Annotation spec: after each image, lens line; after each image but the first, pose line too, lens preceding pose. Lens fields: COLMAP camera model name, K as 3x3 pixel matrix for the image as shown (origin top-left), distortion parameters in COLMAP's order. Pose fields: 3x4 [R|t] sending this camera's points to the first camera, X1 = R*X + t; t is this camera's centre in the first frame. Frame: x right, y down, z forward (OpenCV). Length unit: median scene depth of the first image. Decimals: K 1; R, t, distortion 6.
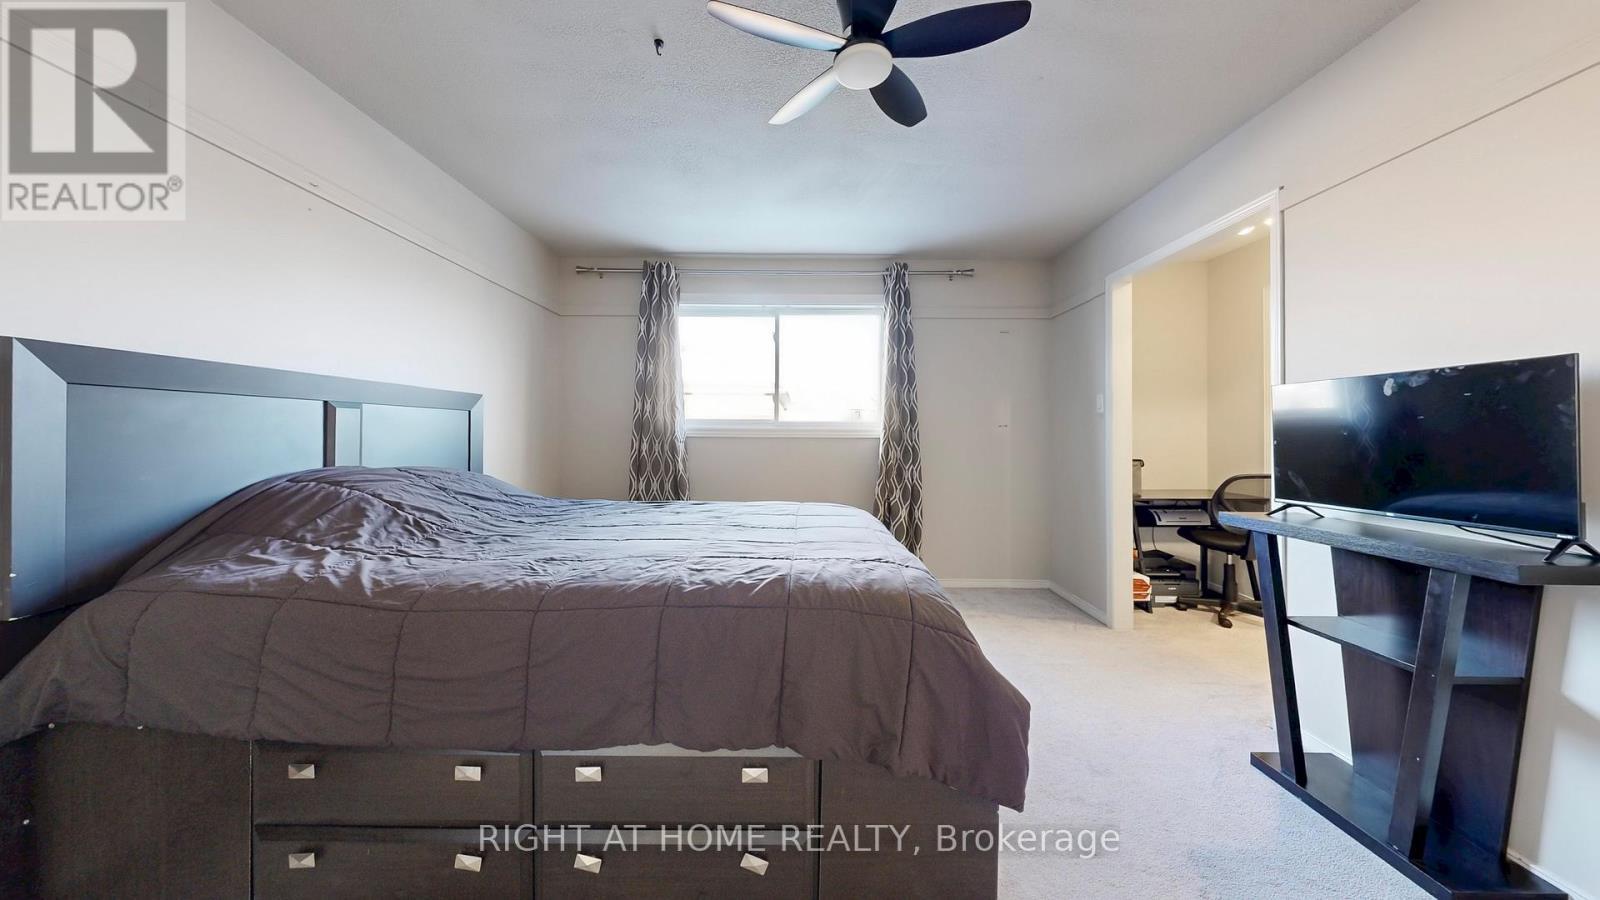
lens RADIAL K [[512.9, 0, 798.8], [0, 512.9, 435.5], [0, 0, 1]] dist [-0.005004, -0.000023]
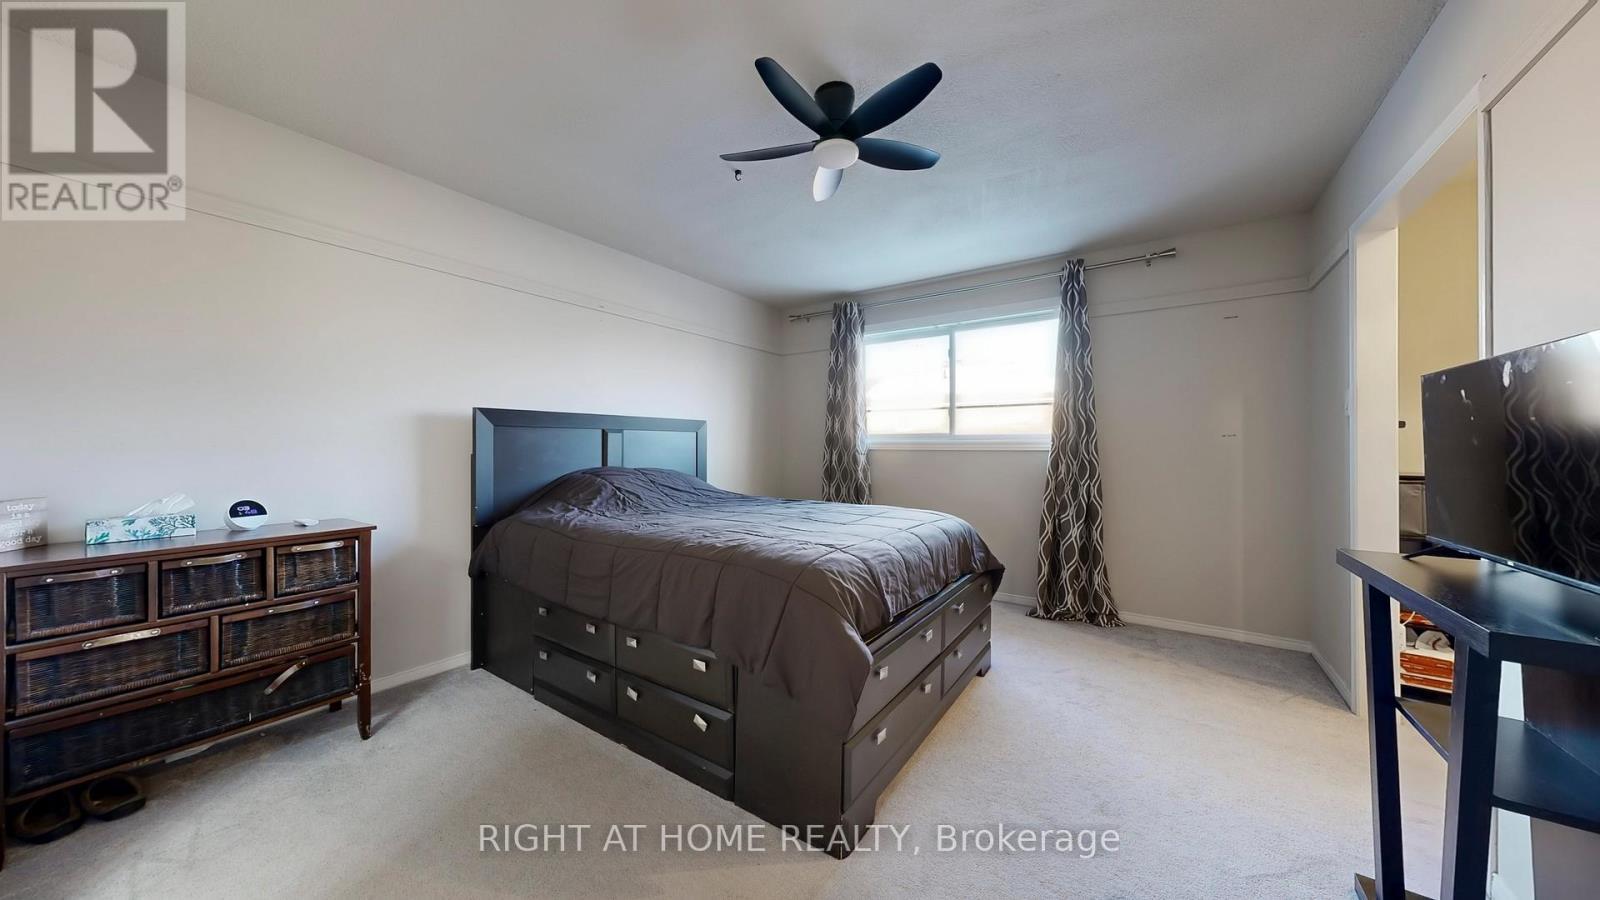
lens RADIAL K [[512.7, 0, 805.7], [0, 512.7, 454.4], [0, 0, 1]] dist [0.000050, 0.000033]
pose [[0.822880, 0.004432, -0.568198, 0.328818], [0.001924, 0.999942, 0.010586, 0.000771], [0.568212, -0.009804, 0.822824, -0.030664]]
